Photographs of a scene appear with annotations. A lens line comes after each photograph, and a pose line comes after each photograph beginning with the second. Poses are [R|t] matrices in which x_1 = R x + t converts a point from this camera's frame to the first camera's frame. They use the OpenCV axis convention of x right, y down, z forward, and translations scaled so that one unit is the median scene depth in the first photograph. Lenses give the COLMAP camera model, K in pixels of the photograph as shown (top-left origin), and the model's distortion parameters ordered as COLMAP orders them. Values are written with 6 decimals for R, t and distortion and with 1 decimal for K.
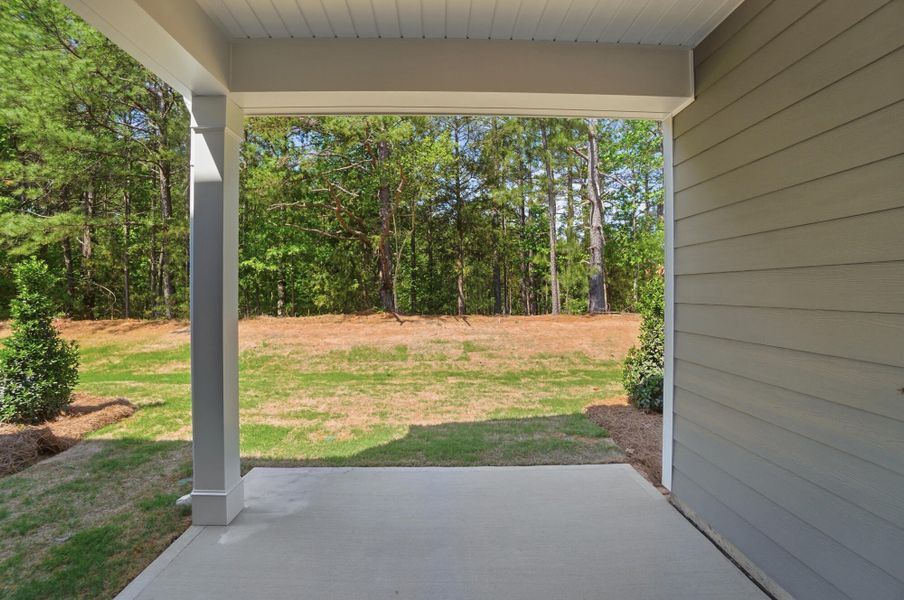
lens RADIAL K [[398.1, 0, 447.9], [0, 398.1, 293.1], [0, 0, 1]] dist [-0.059764, 0.018172]
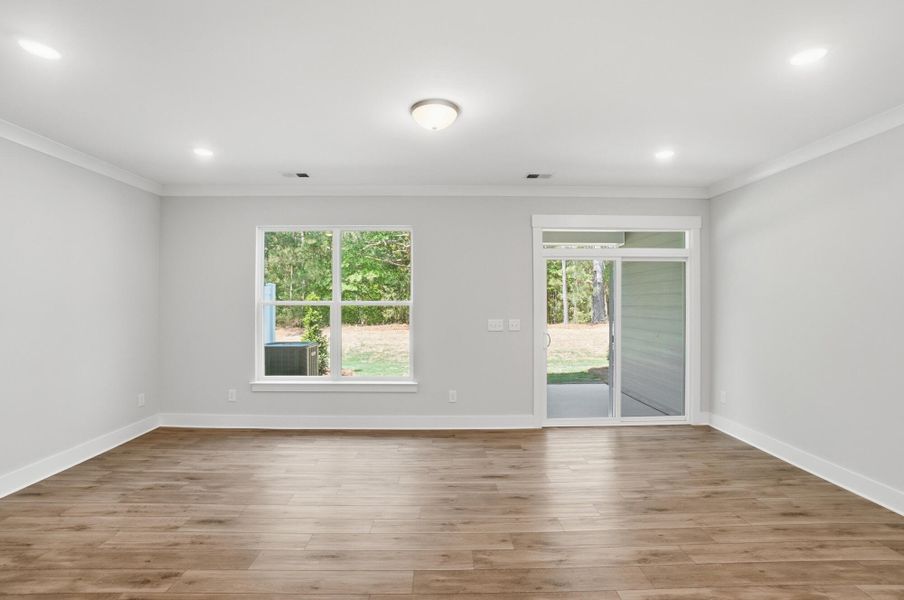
lens RADIAL K [[413.5, 0, 448.8], [0, 413.5, 301.6], [0, 0, 1]] dist [-0.062903, 0.021347]
pose [[0.999990, -0.000379, -0.004367, -0.130385], [0.000357, 0.999987, -0.005049, -0.014512], [0.004369, 0.005047, 0.999978, -0.421944]]
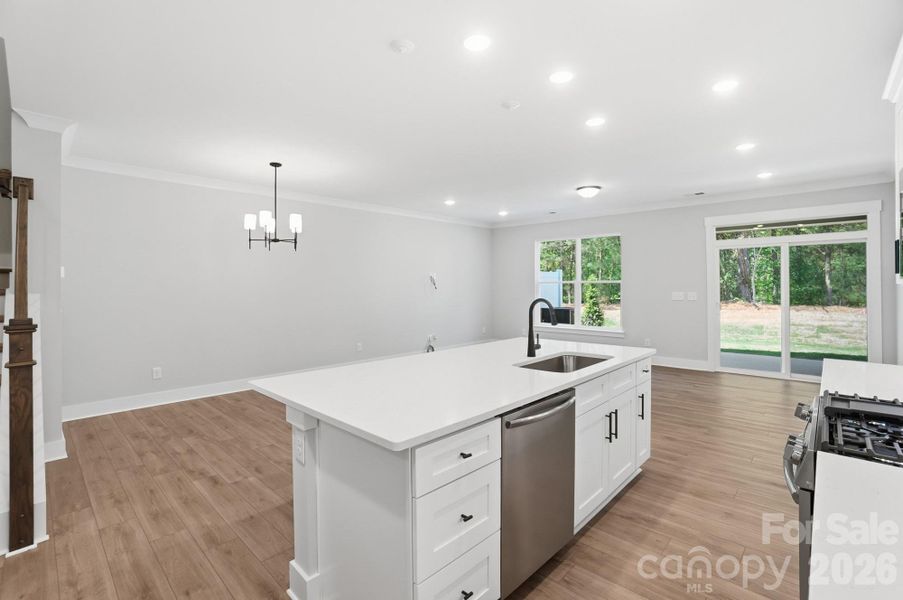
lens RADIAL K [[410.9, 0, 449.2], [0, 410.9, 290.5], [0, 0, 1]] dist [-0.061440, 0.020688]
pose [[0.709666, 0.003738, -0.704528, 0.084426], [0.006508, 0.999908, 0.011860, -0.010793], [0.704508, -0.013002, 0.709577, -0.650060]]
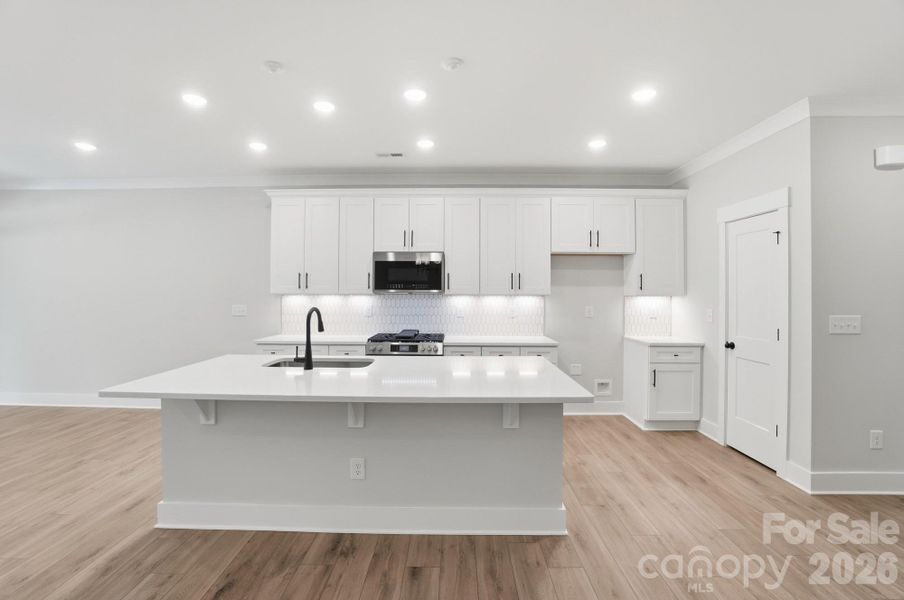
lens RADIAL K [[411.3, 0, 449.7], [0, 411.3, 290.5], [0, 0, 1]] dist [-0.061440, 0.020688]
pose [[0.040769, 0.001682, 0.999167, -0.262681], [-0.002027, 0.999997, -0.001601, -0.013078], [-0.999167, -0.001960, 0.040772, -0.539005]]
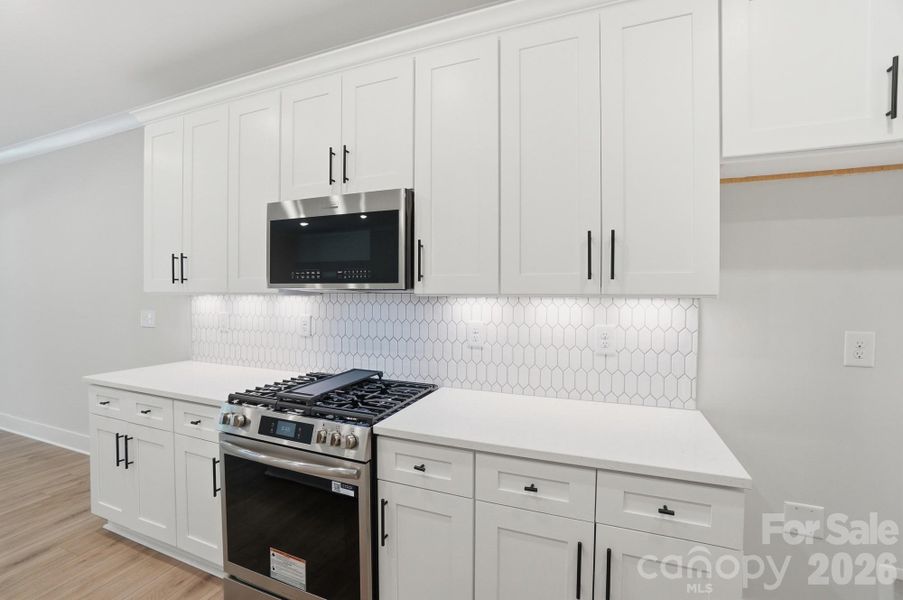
lens RADIAL K [[402.9, 0, 447.1], [0, 402.9, 297.6], [0, 0, 1]] dist [-0.058018, 0.018776]
pose [[0.398312, -0.015518, 0.917119, -0.021088], [-0.000078, 0.999856, 0.016952, -0.011340], [-0.917250, -0.006823, 0.398253, -0.588869]]
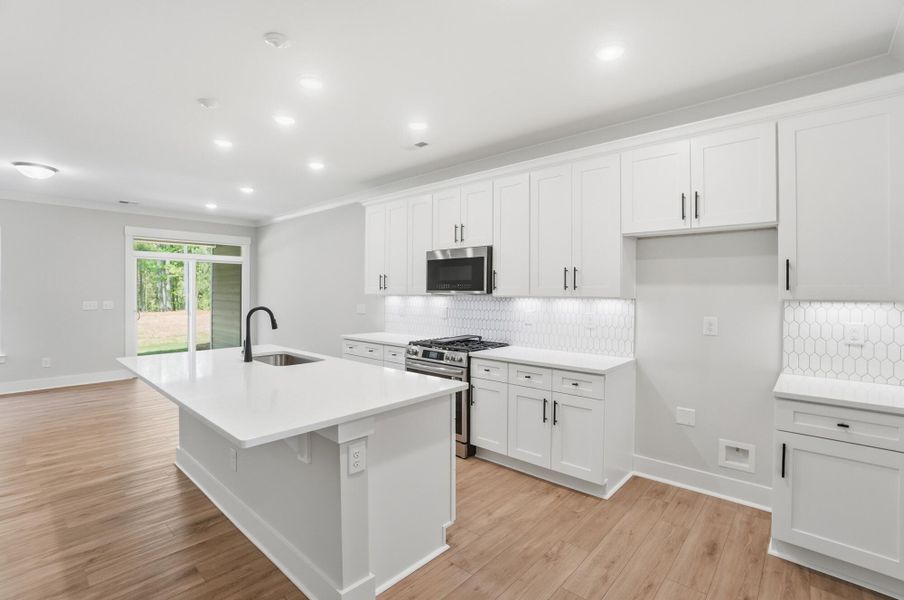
lens RADIAL K [[411.3, 0, 449.7], [0, 411.3, 290.5], [0, 0, 1]] dist [-0.061440, 0.020688]
pose [[0.686391, 0.007221, 0.727197, -0.140430], [-0.004597, 0.999974, -0.005591, -0.012471], [-0.727218, 0.000495, 0.686406, -0.710193]]
